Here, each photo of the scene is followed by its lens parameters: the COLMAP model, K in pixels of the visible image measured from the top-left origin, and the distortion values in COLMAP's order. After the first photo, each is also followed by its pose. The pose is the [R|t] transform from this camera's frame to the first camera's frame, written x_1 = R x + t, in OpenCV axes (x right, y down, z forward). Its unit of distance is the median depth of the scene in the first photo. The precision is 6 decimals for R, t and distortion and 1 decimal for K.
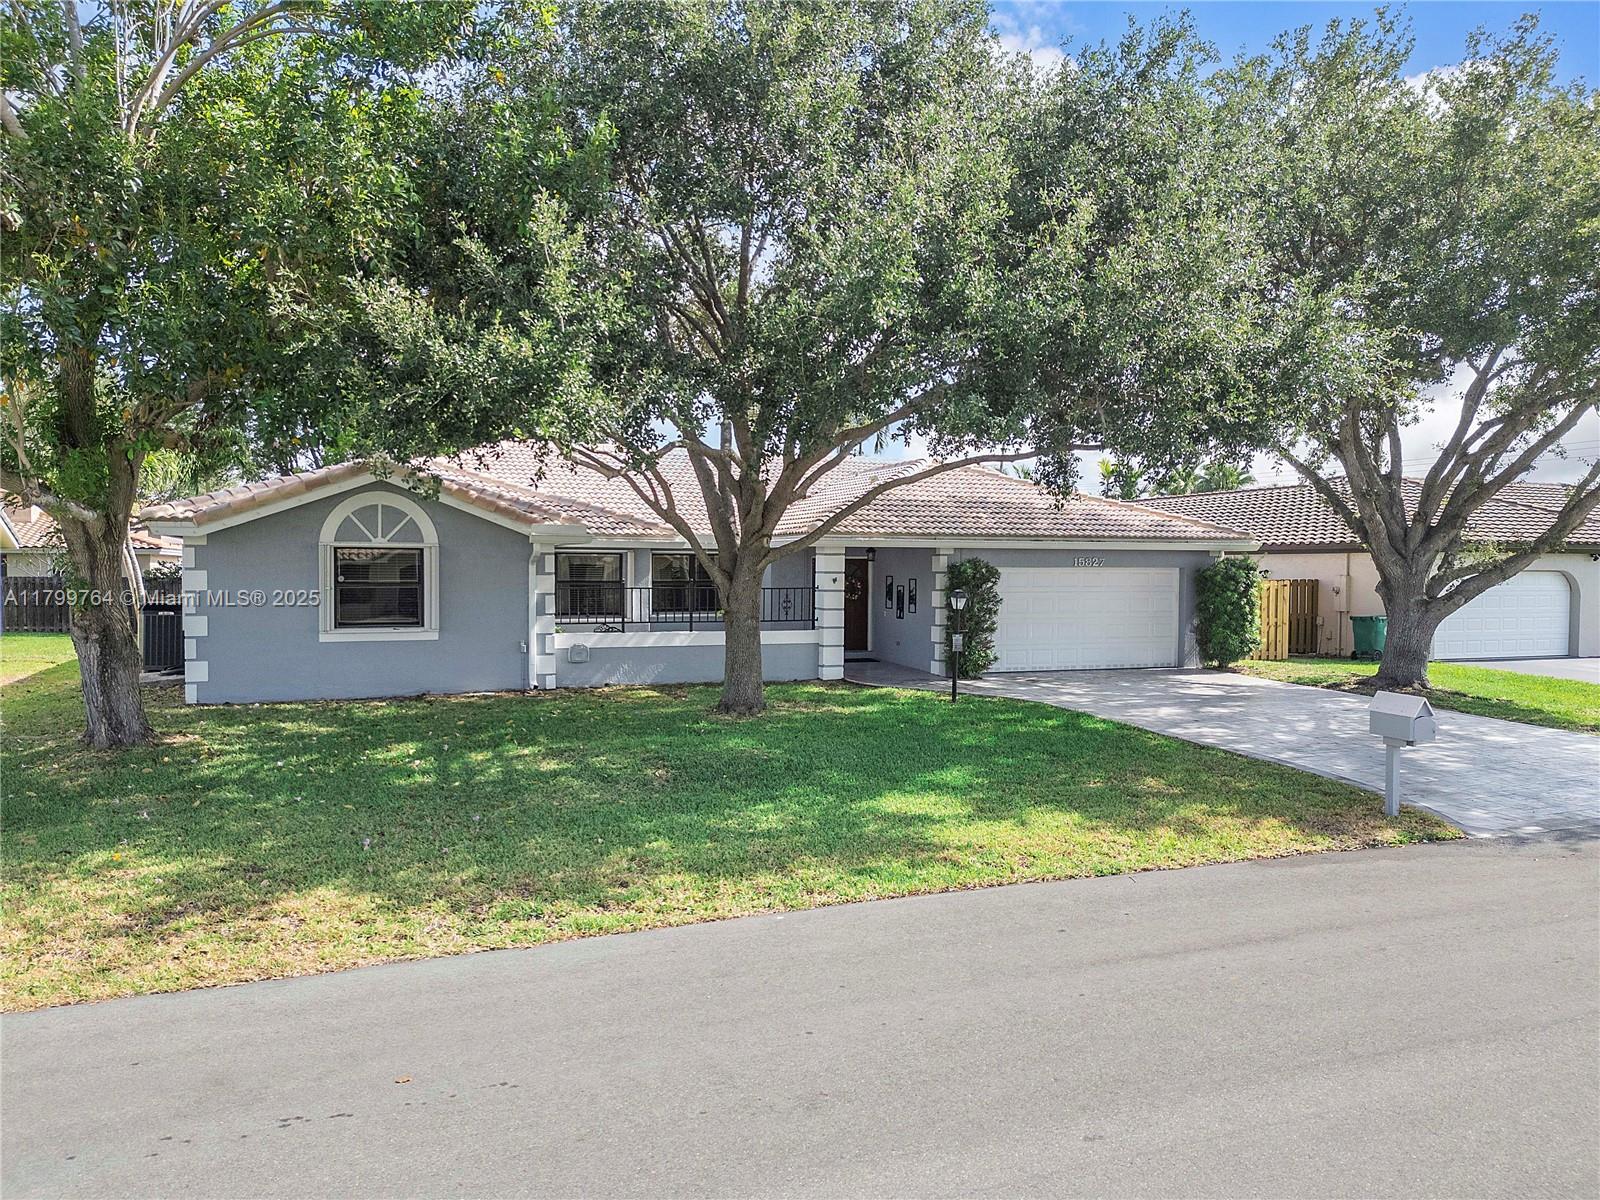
lens RADIAL K [[1131.5, 0, 794.0], [0, 1131.5, 602.0], [0, 0, 1]] dist [0.062969, -0.043644]
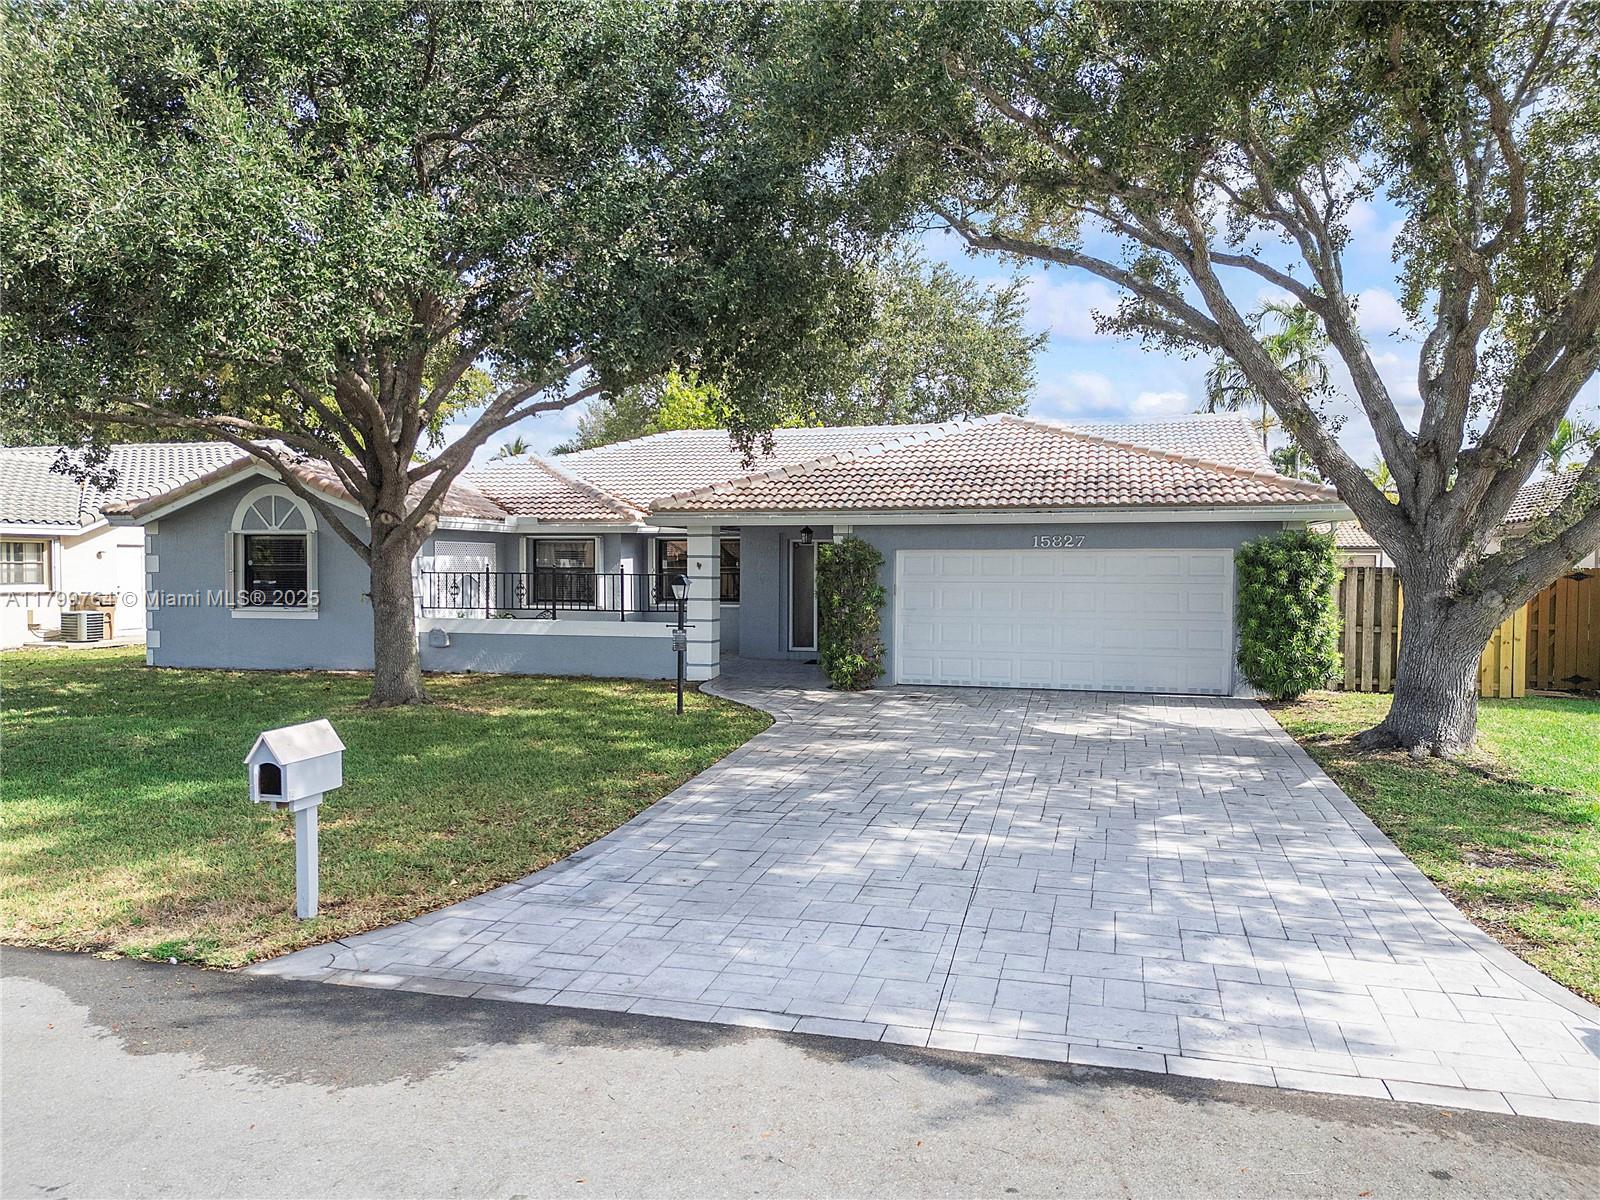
lens RADIAL K [[1131.5, 0, 801.7], [0, 1131.5, 595.3], [0, 0, 1]] dist [0.062969, -0.043644]
pose [[0.805469, 0.013838, -0.592476, 0.601109], [-0.017329, 0.999850, -0.000207, 0.002233], [0.592385, 0.010434, 0.805588, 0.350037]]
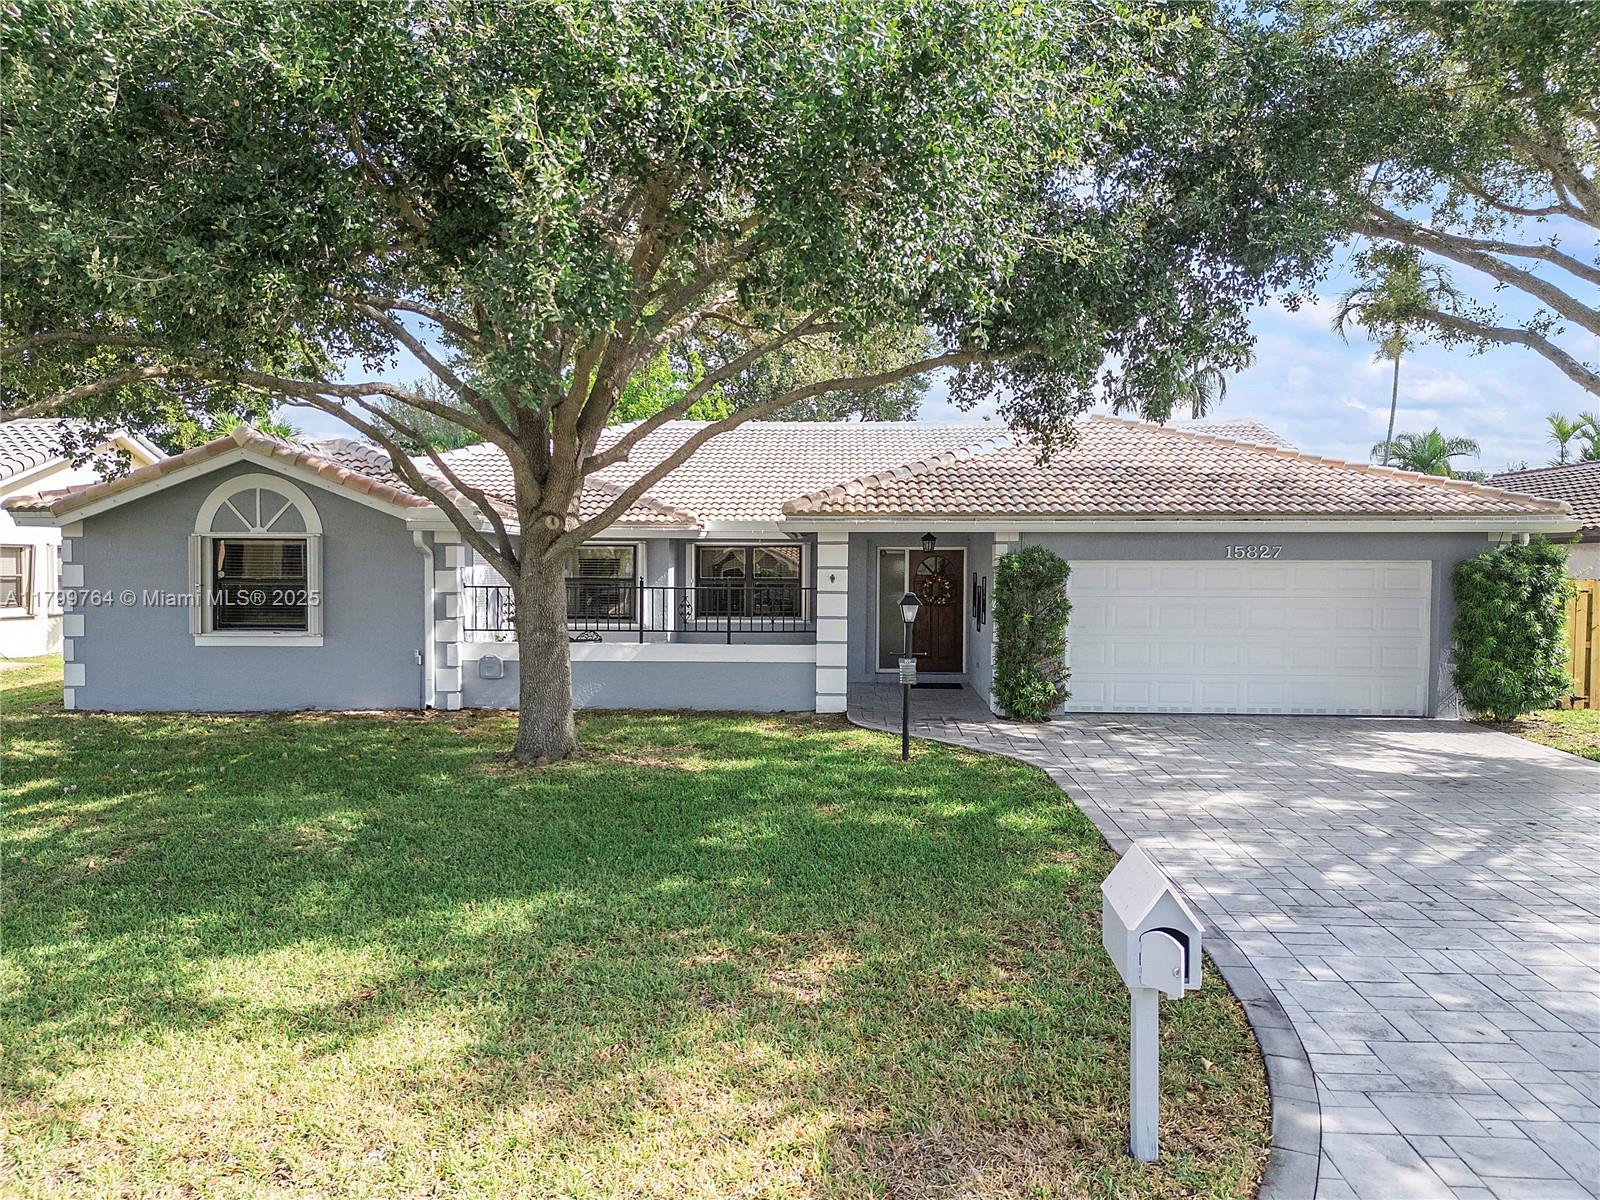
lens RADIAL K [[1131.5, 0, 801.5], [0, 1131.5, 609.0], [0, 0, 1]] dist [0.062969, -0.043644]
pose [[0.917644, 0.013416, -0.397177, 0.306524], [-0.011247, 0.999906, 0.007789, -0.004761], [0.397245, -0.002681, 0.917709, 0.312286]]
